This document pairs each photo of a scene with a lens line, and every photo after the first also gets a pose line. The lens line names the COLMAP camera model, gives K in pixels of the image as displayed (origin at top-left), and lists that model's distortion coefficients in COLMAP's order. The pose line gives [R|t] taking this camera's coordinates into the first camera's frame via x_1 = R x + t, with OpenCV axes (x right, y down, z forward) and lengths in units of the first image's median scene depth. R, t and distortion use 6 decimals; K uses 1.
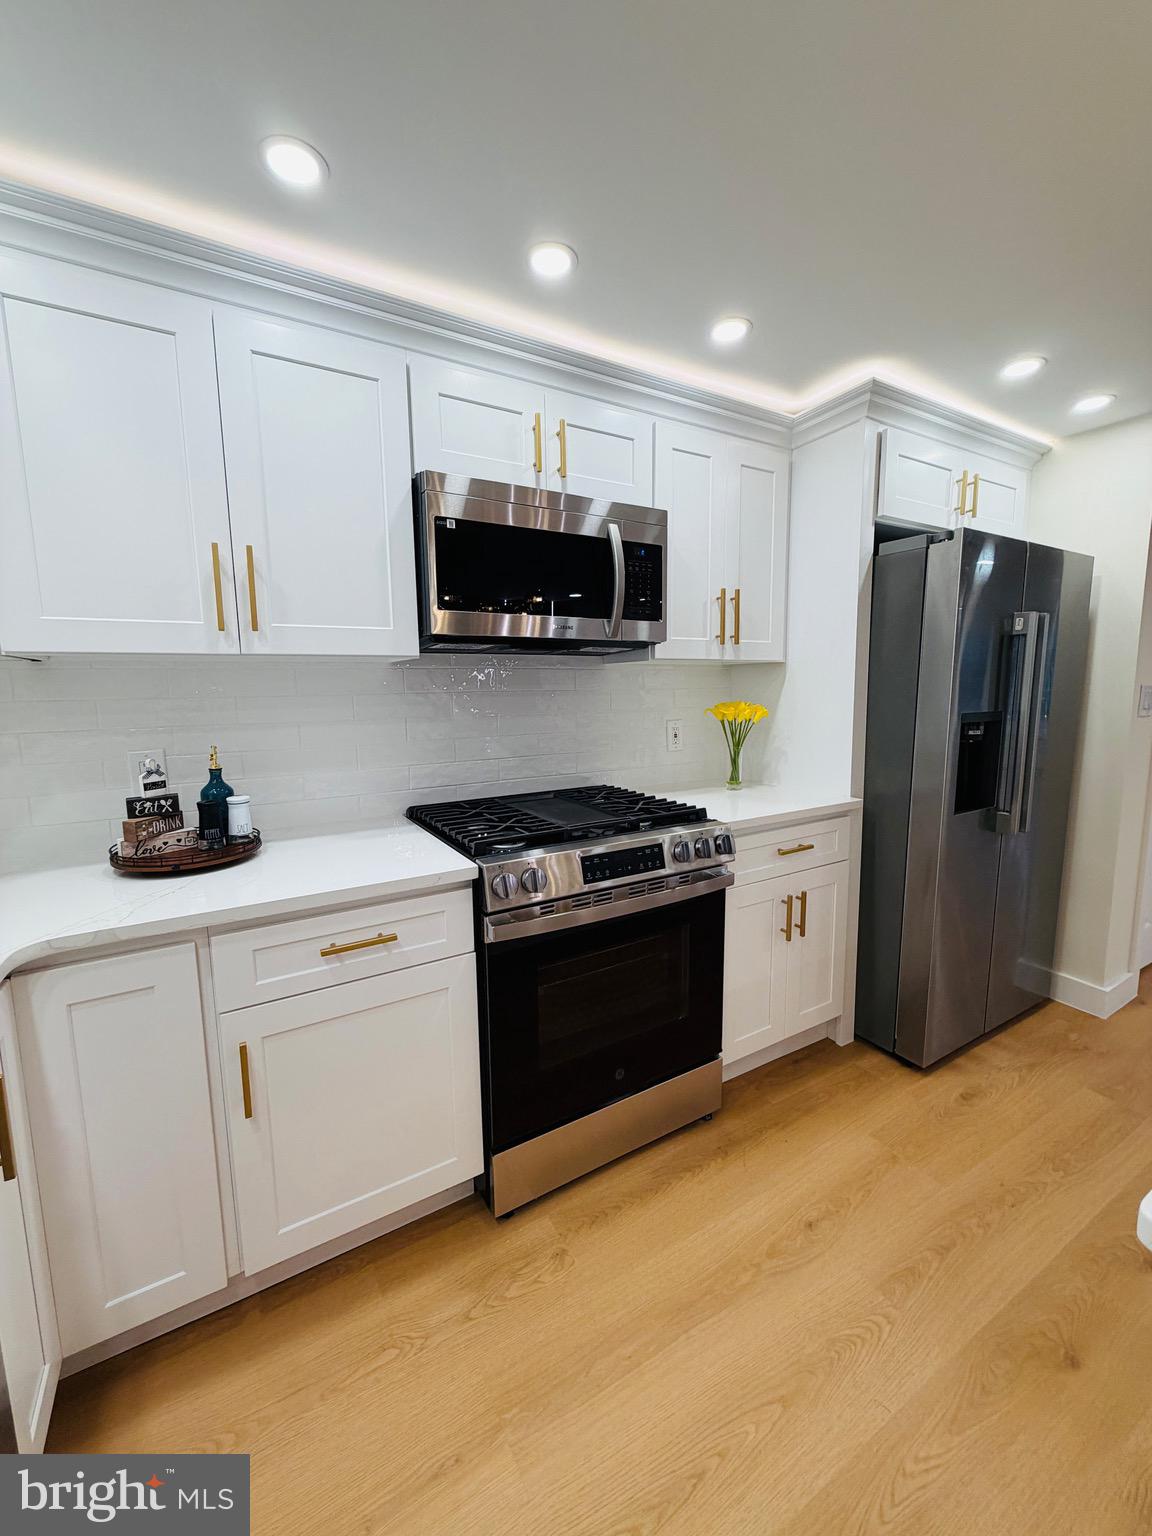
lens RADIAL K [[611.3, 0, 574.5], [0, 611.3, 765.8], [0, 0, 1]] dist [-0.000031, -0.000058]
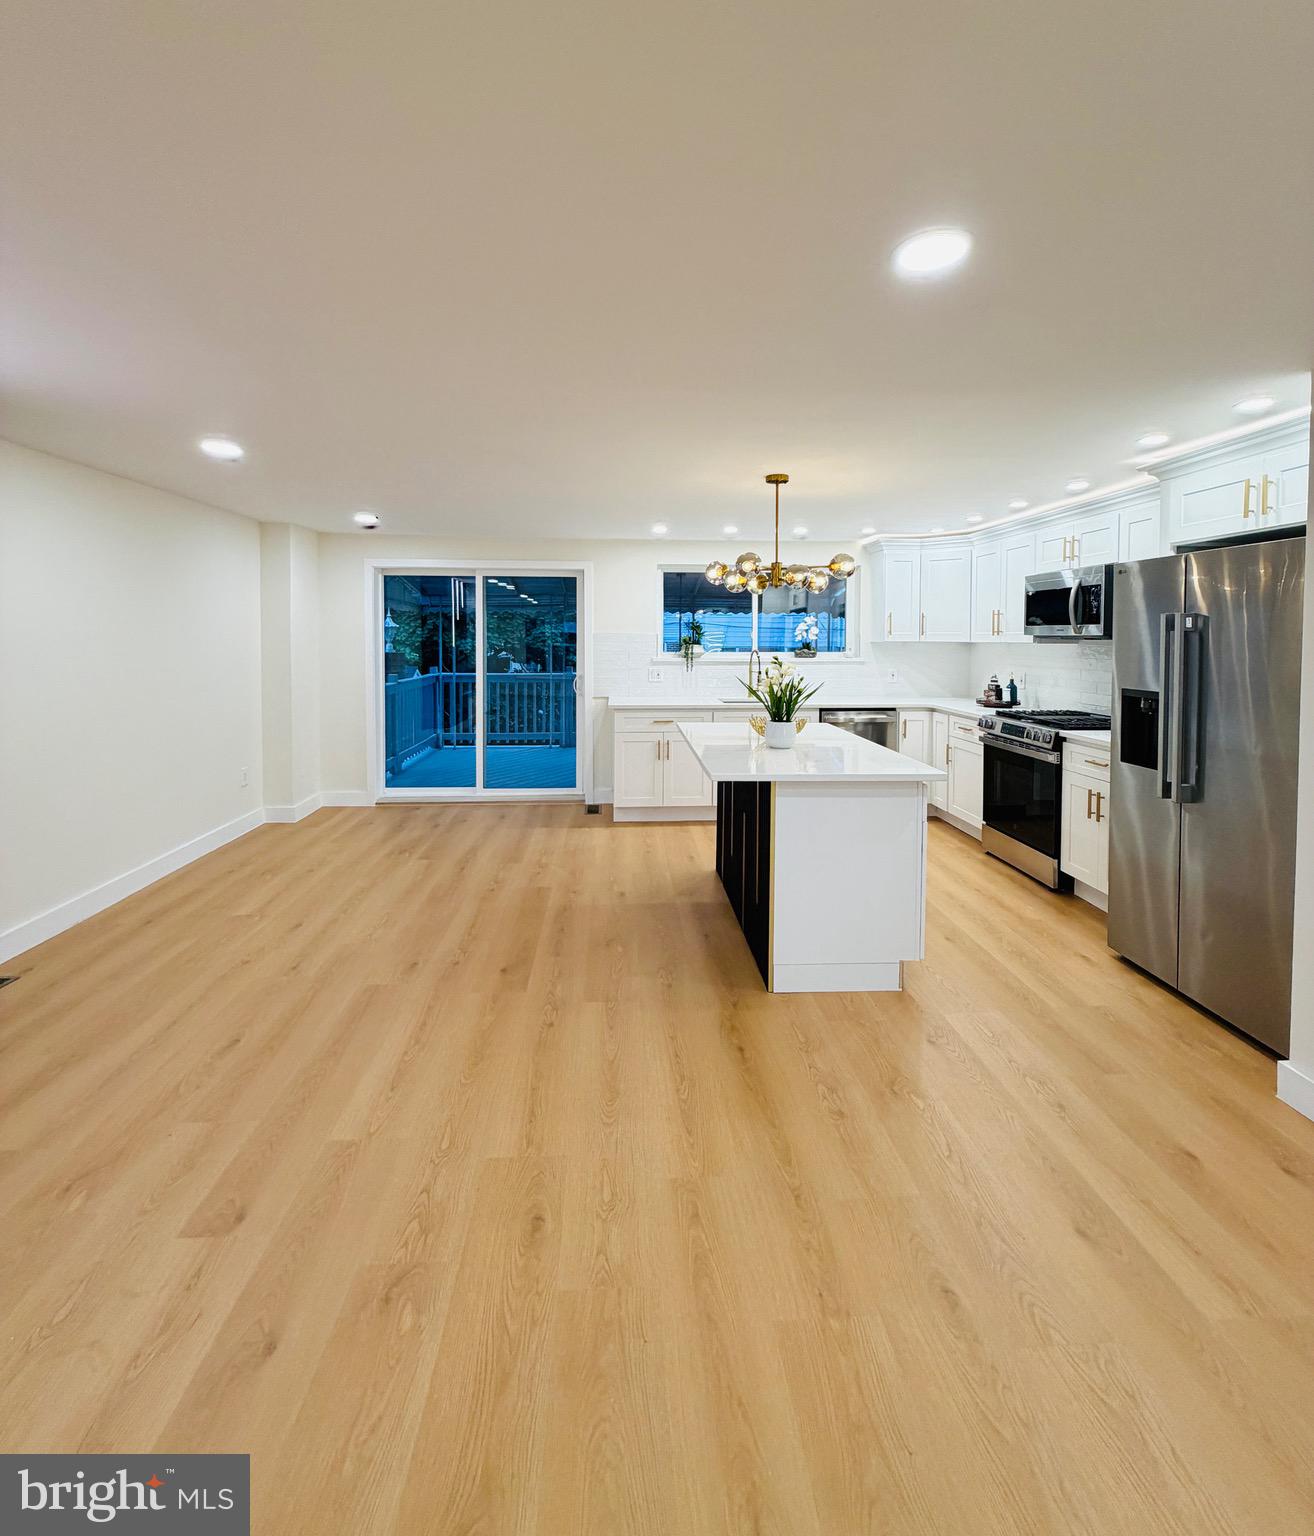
lens RADIAL K [[699.8, 0, 655.2], [0, 699.8, 653.7], [0, 0, 1]] dist [-0.000541, 0.000020]
pose [[-0.453188, 0.035111, -0.890723, 3.029690], [-0.111158, 0.989199, 0.095548, -0.235541], [0.884457, 0.142312, -0.444390, 0.898355]]
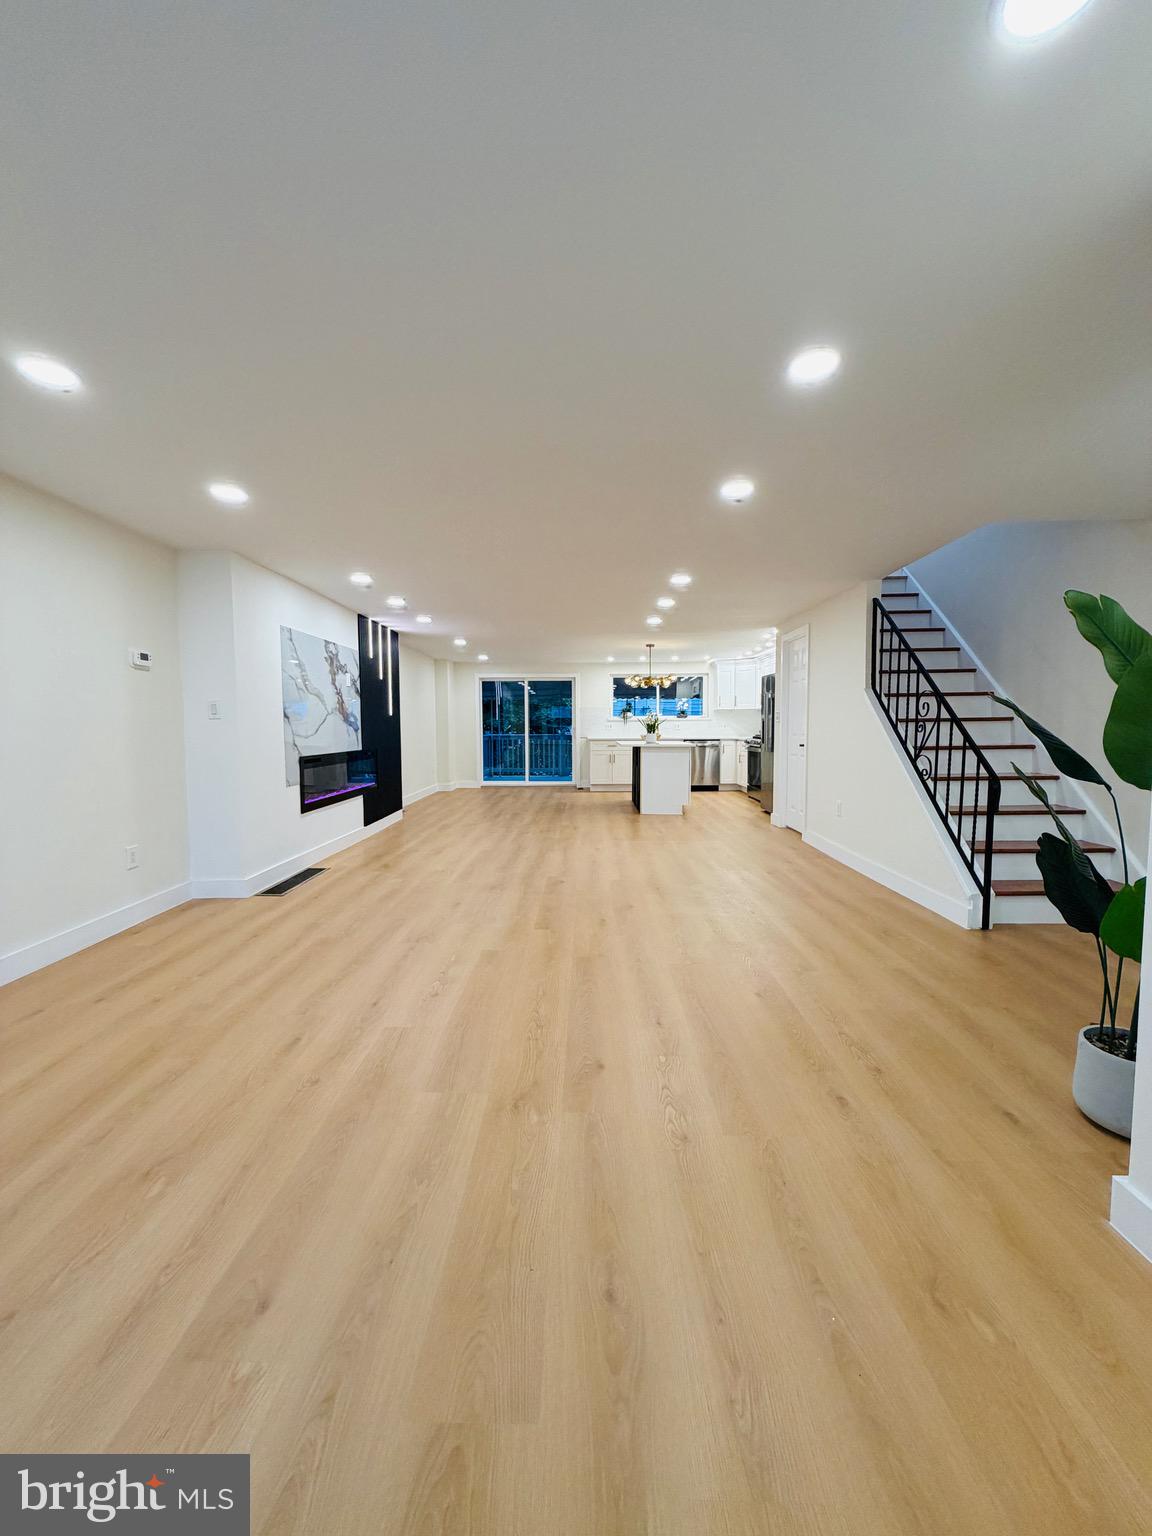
lens RADIAL K [[611.3, 0, 574.5], [0, 611.3, 765.8], [0, 0, 1]] dist [-0.000031, -0.000058]
pose [[-0.520538, 0.074491, -0.850583, 5.763277], [-0.096622, 0.984649, 0.145362, -0.294597], [0.848354, 0.157851, -0.505350, 2.450526]]
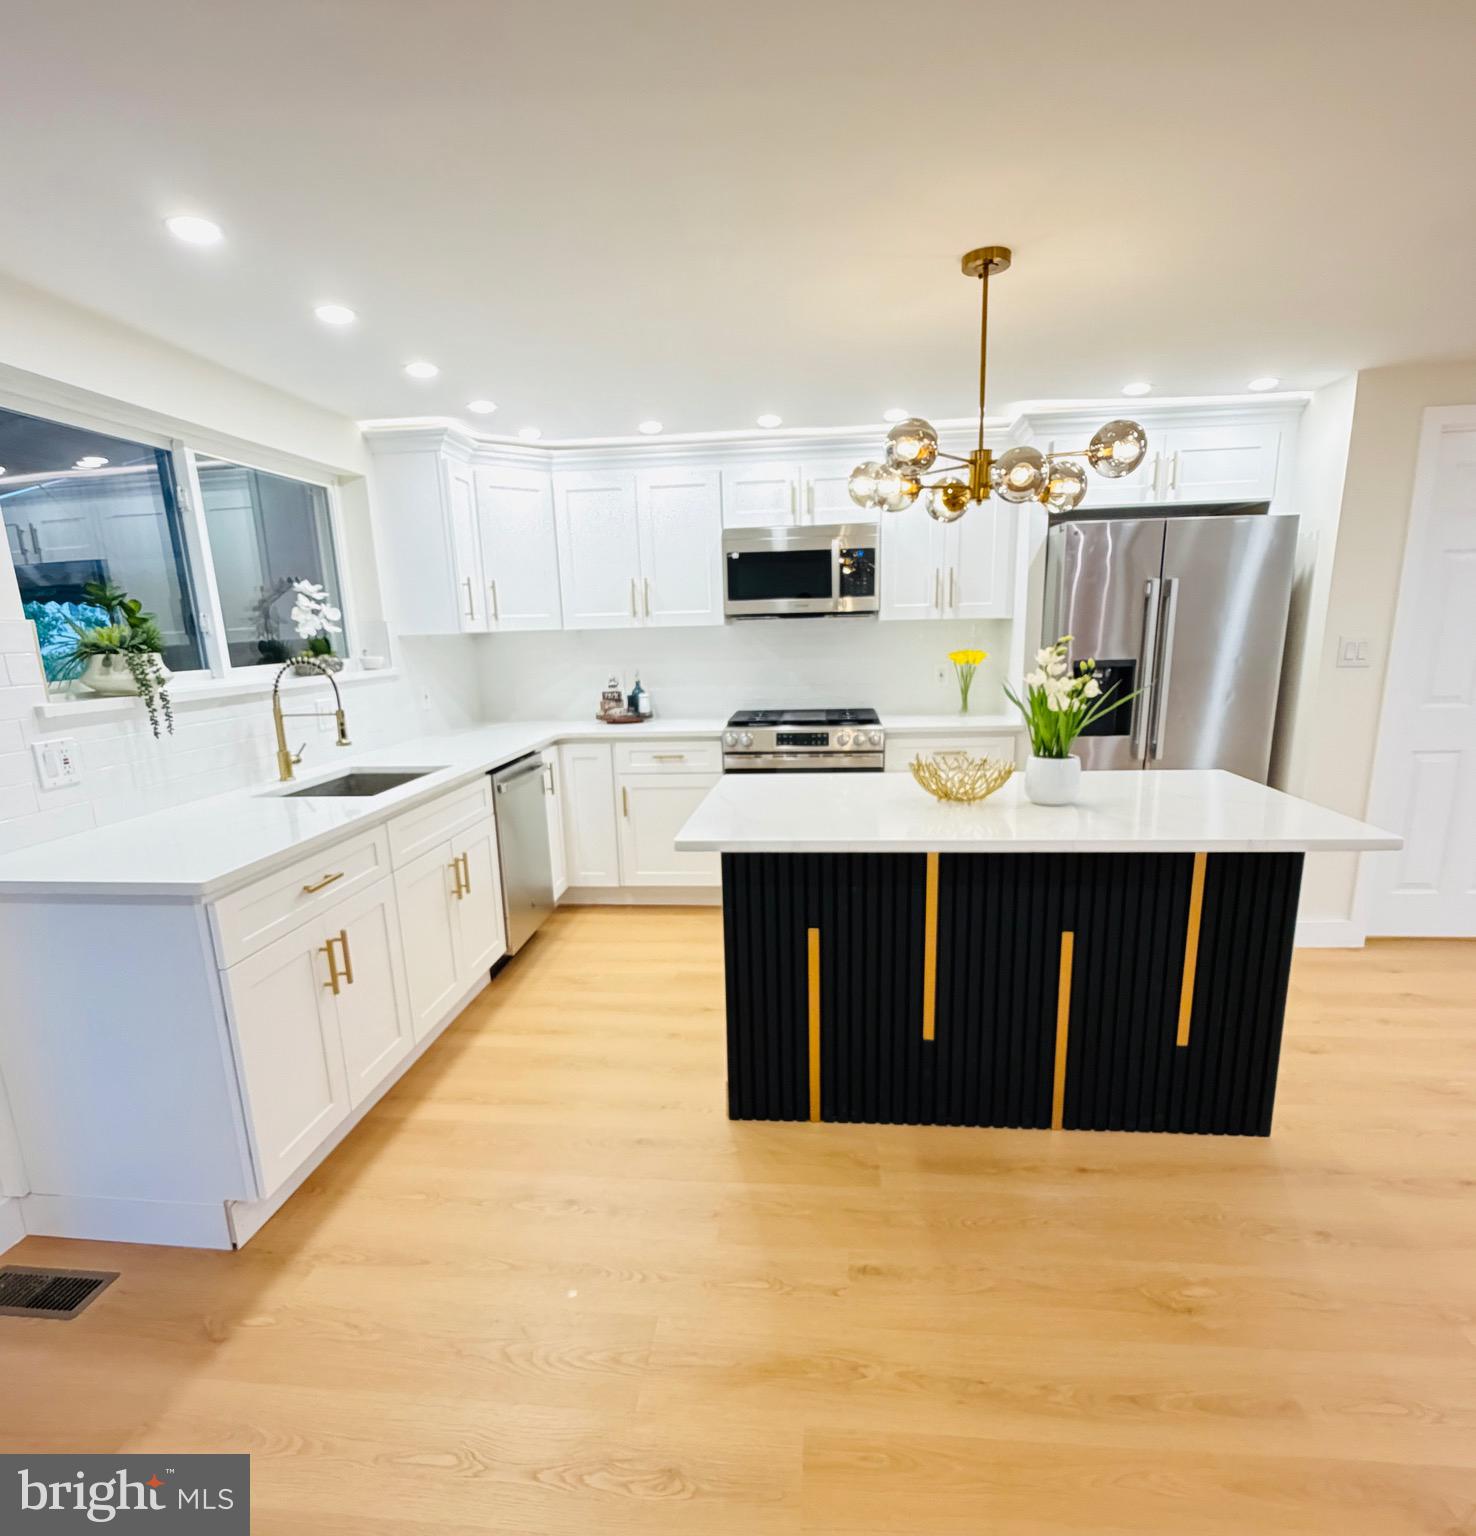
lens RADIAL K [[868.5, 0, 738.1], [0, 868.5, 836.1], [0, 0, 1]] dist [0.000587, -0.001304]
pose [[0.810215, 0.130771, -0.571359, 1.398100], [-0.059715, 0.988138, 0.141484, 0.083932], [0.583083, -0.080514, 0.808413, -1.201853]]
